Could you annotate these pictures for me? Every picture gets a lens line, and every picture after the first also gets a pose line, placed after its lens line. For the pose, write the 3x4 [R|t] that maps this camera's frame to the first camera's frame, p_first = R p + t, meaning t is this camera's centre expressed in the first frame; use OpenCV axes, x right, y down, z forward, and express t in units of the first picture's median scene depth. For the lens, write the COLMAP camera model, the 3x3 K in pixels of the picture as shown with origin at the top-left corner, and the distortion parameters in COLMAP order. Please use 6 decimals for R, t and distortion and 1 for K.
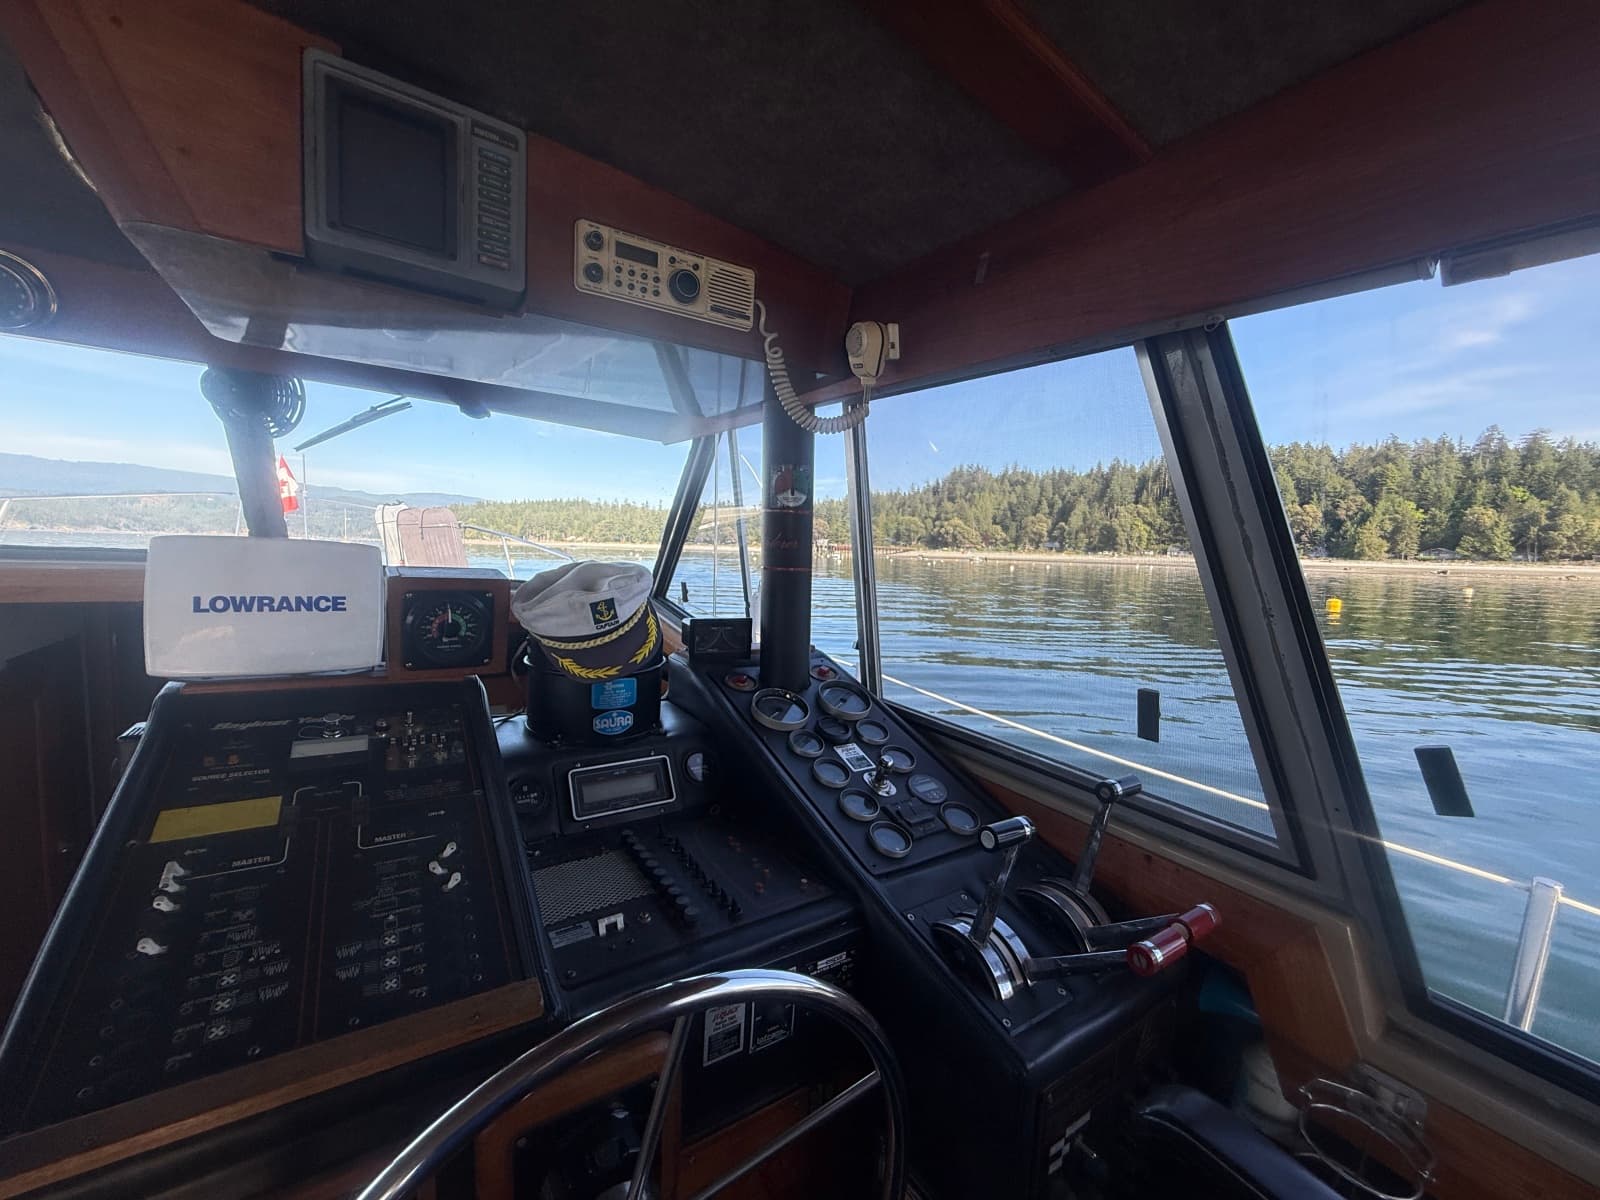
lens RADIAL K [[647.9, 0, 791.5], [0, 647.9, 599.4], [0, 0, 1]] dist [-0.000486, -0.000132]
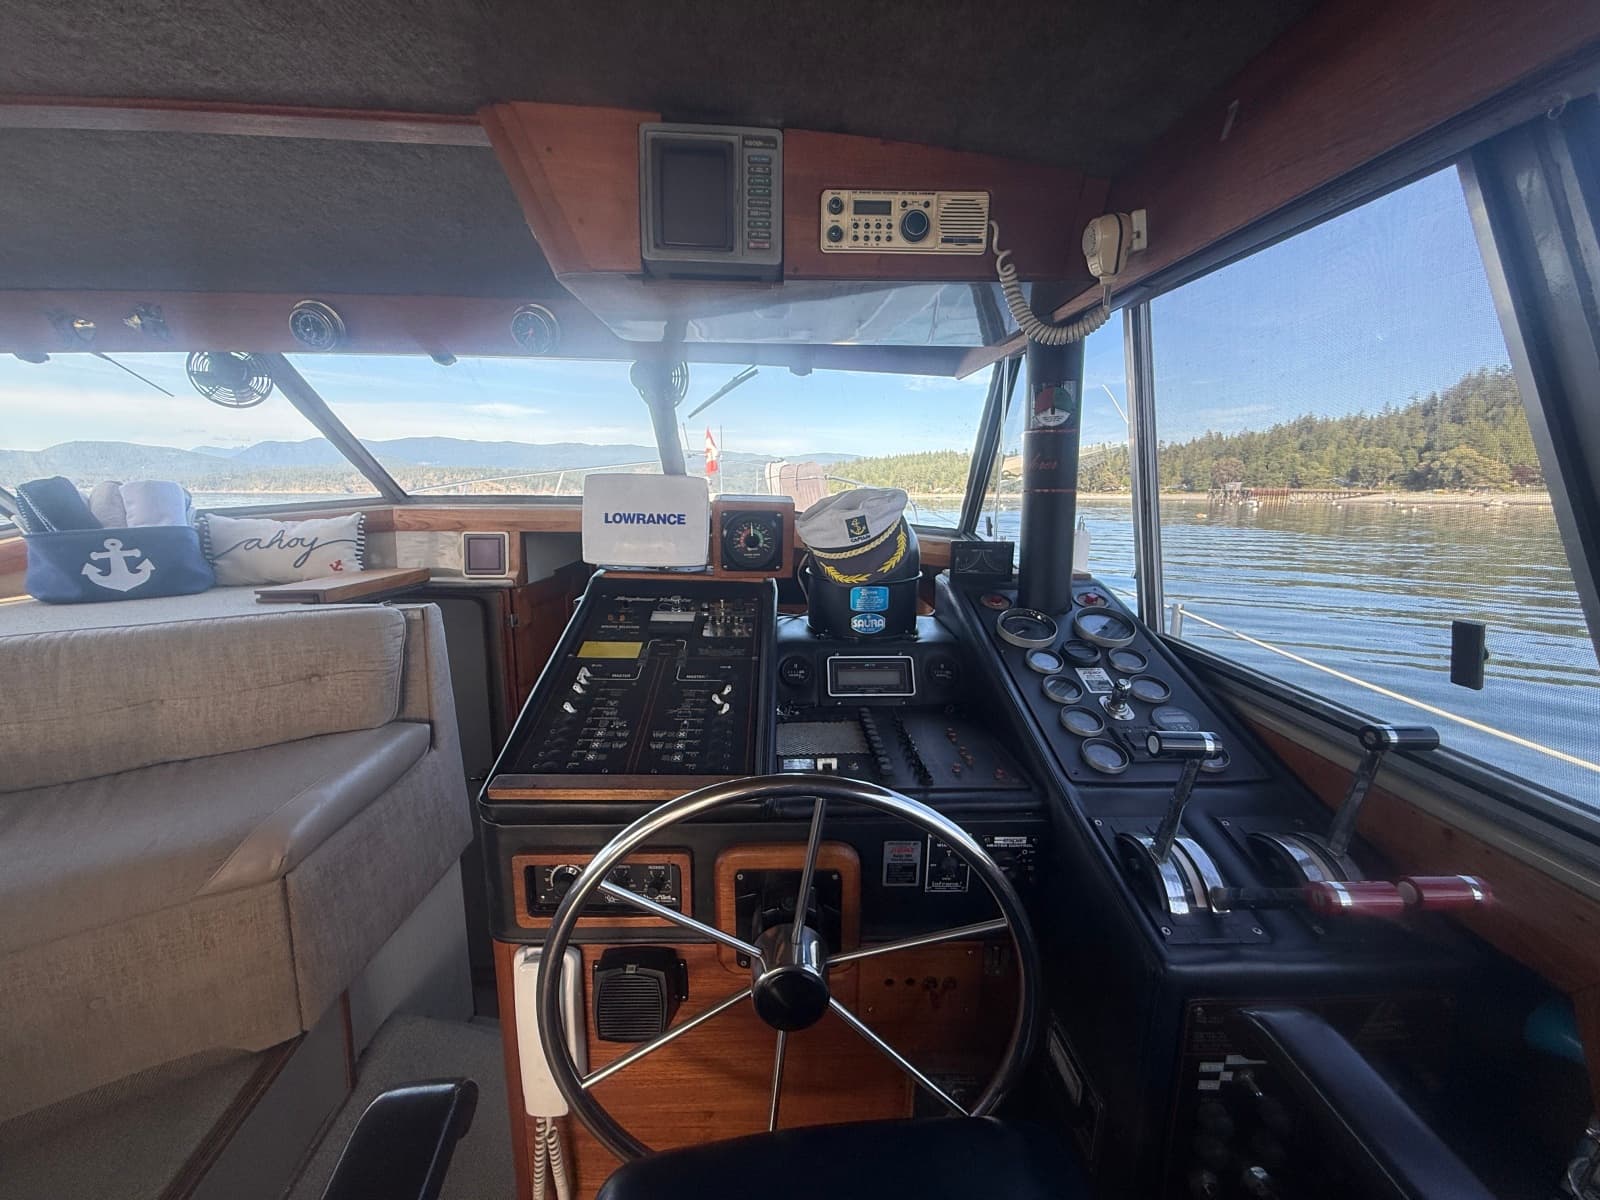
lens RADIAL K [[639.7, 0, 782.1], [0, 639.7, 603.6], [0, 0, 1]] dist [-0.004880, -0.000151]
pose [[0.844077, 0.062976, -0.532511, 0.255873], [-0.019619, 0.996042, 0.086697, 0.067054], [0.535863, -0.062732, 0.841972, -0.077650]]
